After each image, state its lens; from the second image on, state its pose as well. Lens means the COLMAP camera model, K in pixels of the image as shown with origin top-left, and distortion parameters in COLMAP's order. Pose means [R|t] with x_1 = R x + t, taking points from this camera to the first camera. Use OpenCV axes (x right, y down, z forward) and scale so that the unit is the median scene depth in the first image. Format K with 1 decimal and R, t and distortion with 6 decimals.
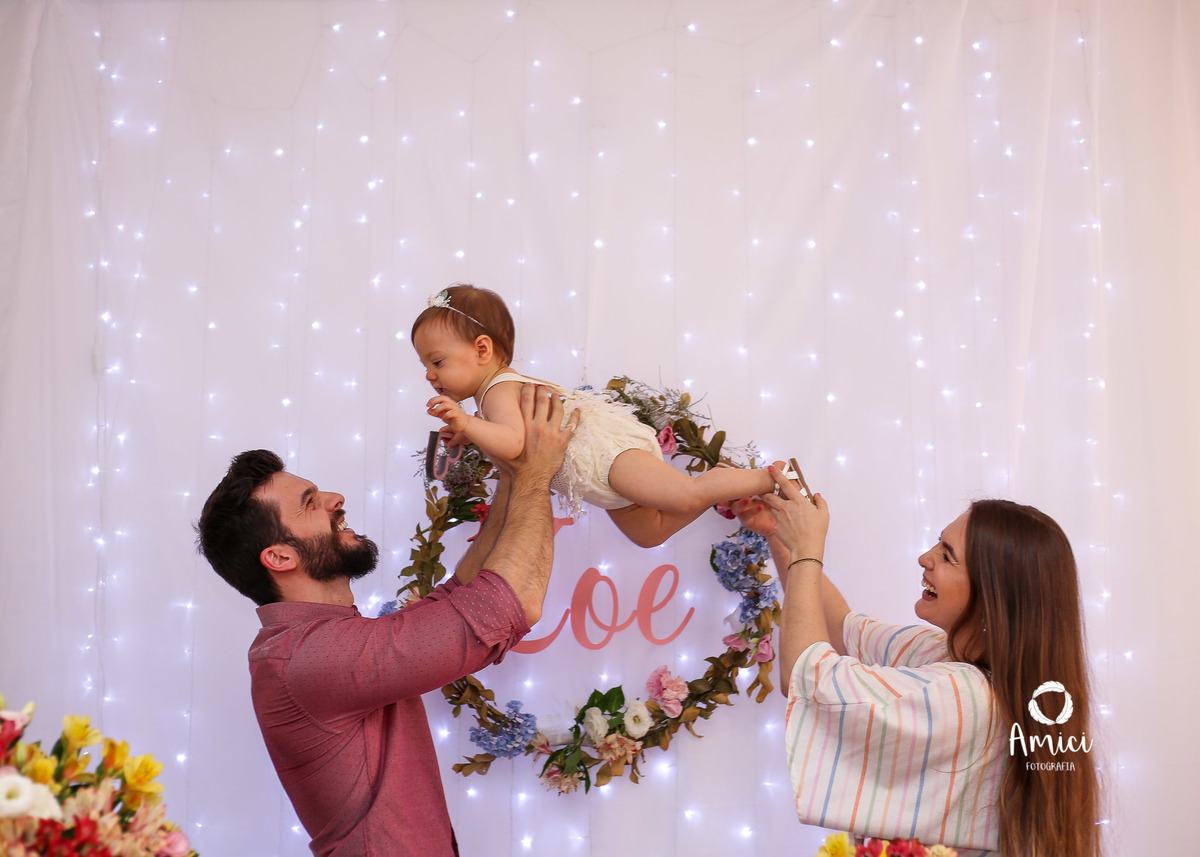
lens RADIAL K [[1859.1, 0, 556.7], [0, 1859.1, 428.3], [0, 0, 1]] dist [-0.100827, -0.060134]
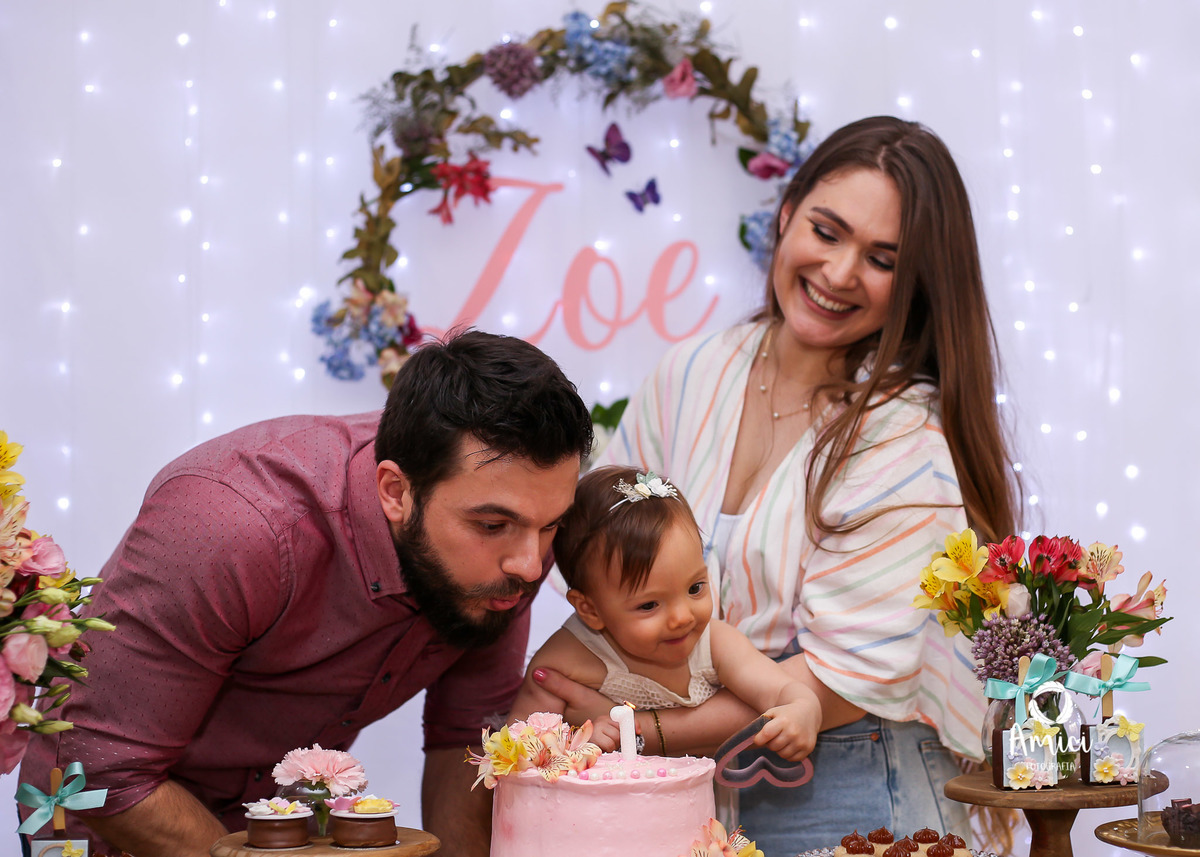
lens RADIAL K [[2064.0, 0, 637.7], [0, 2064.0, 480.5], [0, 0, 1]] dist [-0.101576, -0.037971]
pose [[0.997431, -0.022937, 0.067862, -0.021123], [0.014078, 0.991640, 0.128262, 0.062277], [-0.070237, -0.126978, 0.989416, 0.135191]]
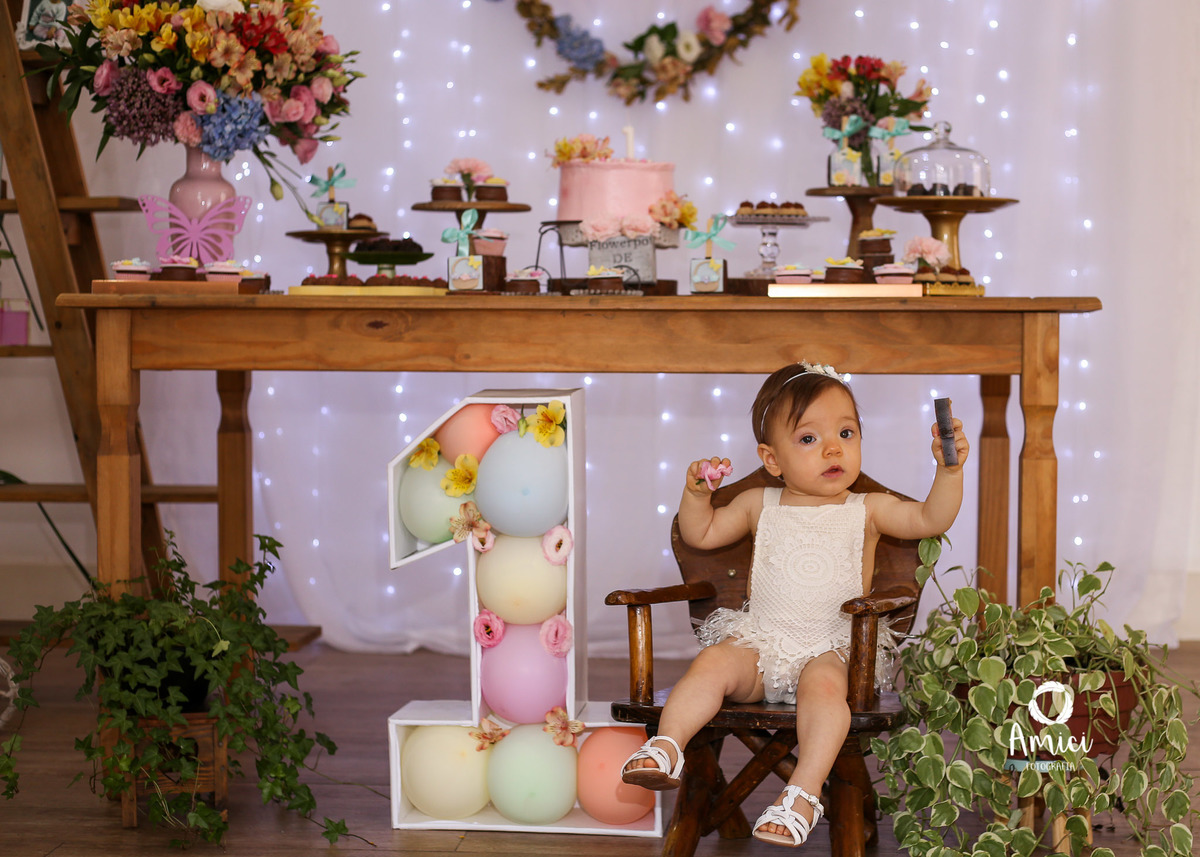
lens RADIAL K [[1966.5, 0, 681.3], [0, 1966.5, 471.8], [0, 0, 1]] dist [-0.103292, -0.063711]
pose [[0.999921, -0.005911, 0.011053, 0.022966], [0.003026, 0.969589, 0.244721, 0.111714], [-0.012164, -0.244668, 0.969531, -0.304563]]
